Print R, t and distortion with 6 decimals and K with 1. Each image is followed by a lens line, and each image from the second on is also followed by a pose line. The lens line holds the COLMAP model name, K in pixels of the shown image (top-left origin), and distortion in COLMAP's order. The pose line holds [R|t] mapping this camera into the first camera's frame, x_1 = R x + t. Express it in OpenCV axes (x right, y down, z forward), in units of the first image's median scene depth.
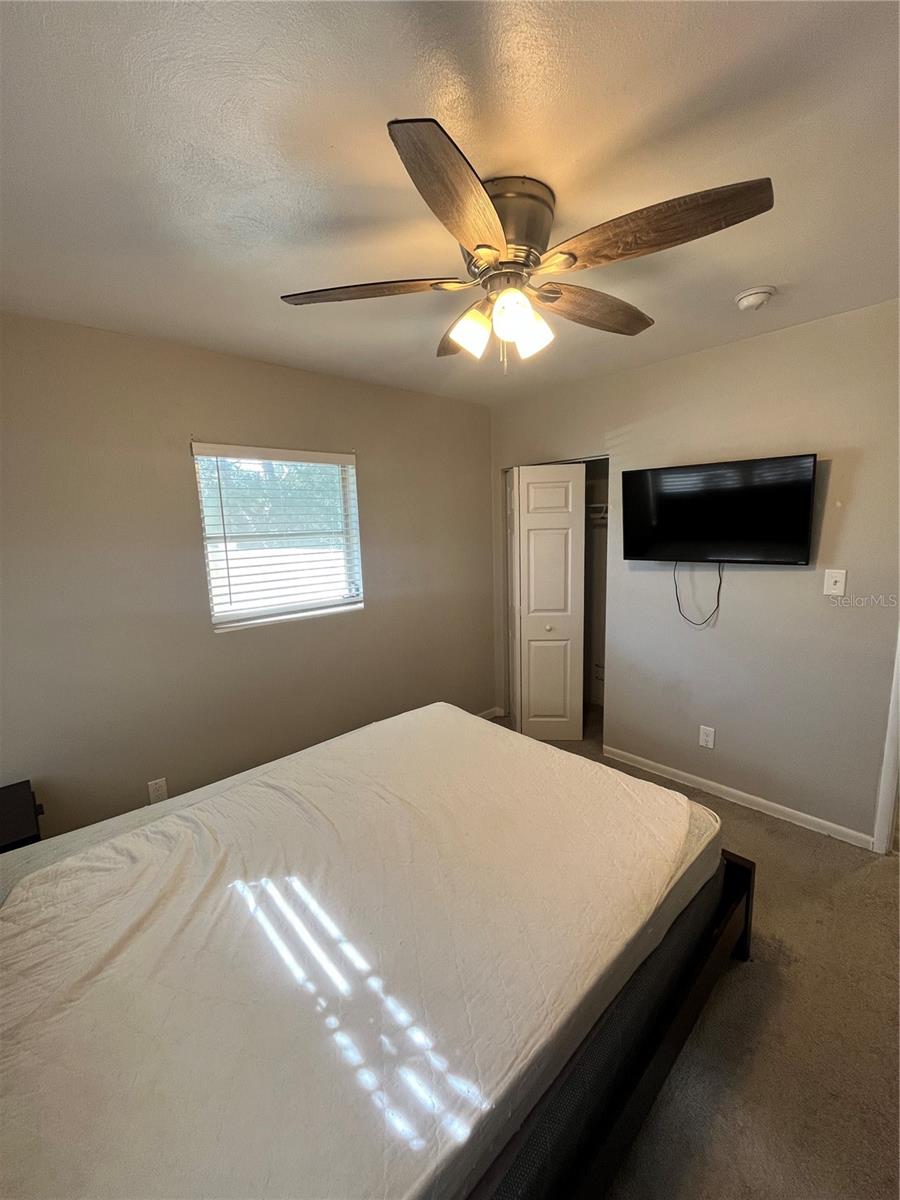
lens RADIAL K [[484.2, 0, 448.5], [0, 484.2, 598.5], [0, 0, 1]] dist [-0.003909, -0.000141]
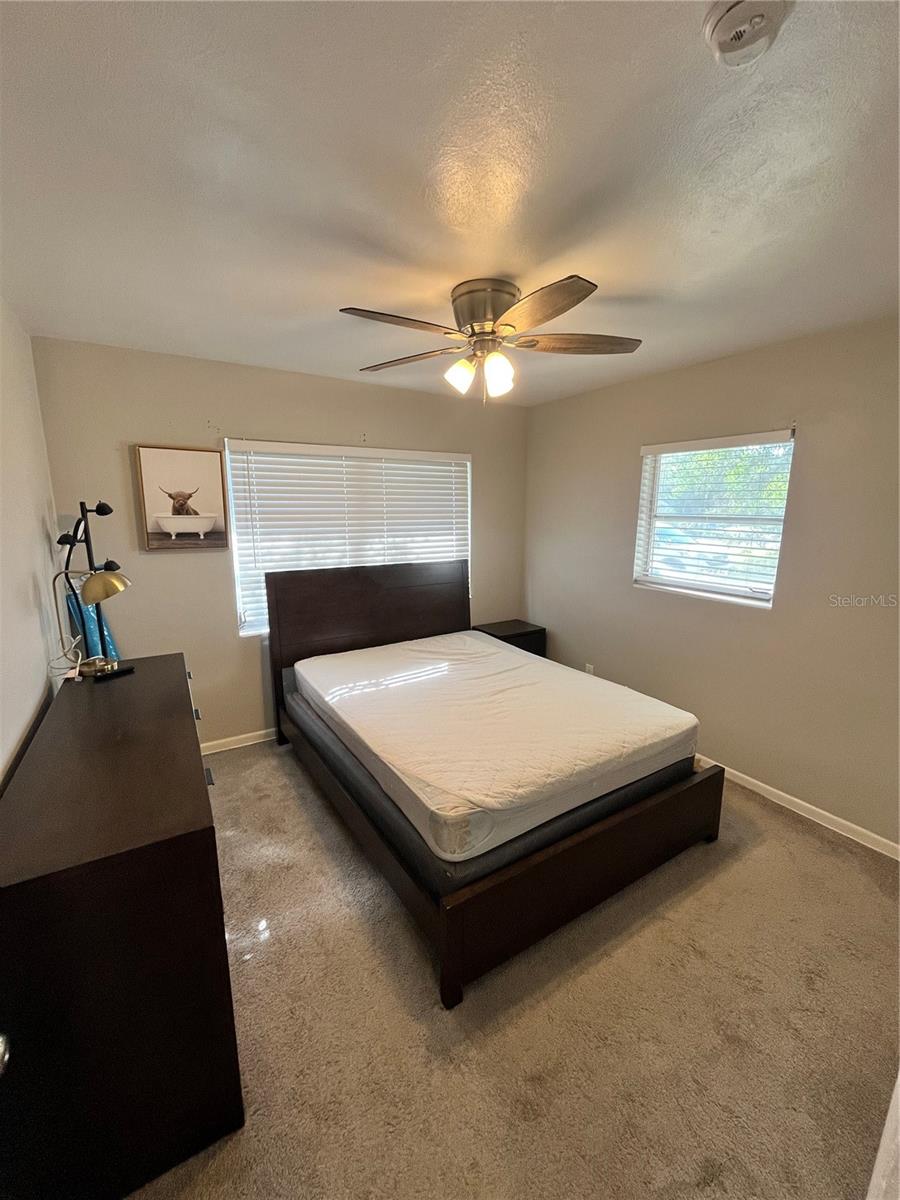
lens RADIAL K [[484.2, 0, 448.5], [0, 484.2, 598.5], [0, 0, 1]] dist [-0.003909, -0.000141]
pose [[-0.180029, 0.216534, -0.959533, 1.650019], [-0.154332, 0.957172, 0.244957, -0.264443], [0.971479, 0.192186, -0.138901, 1.224318]]
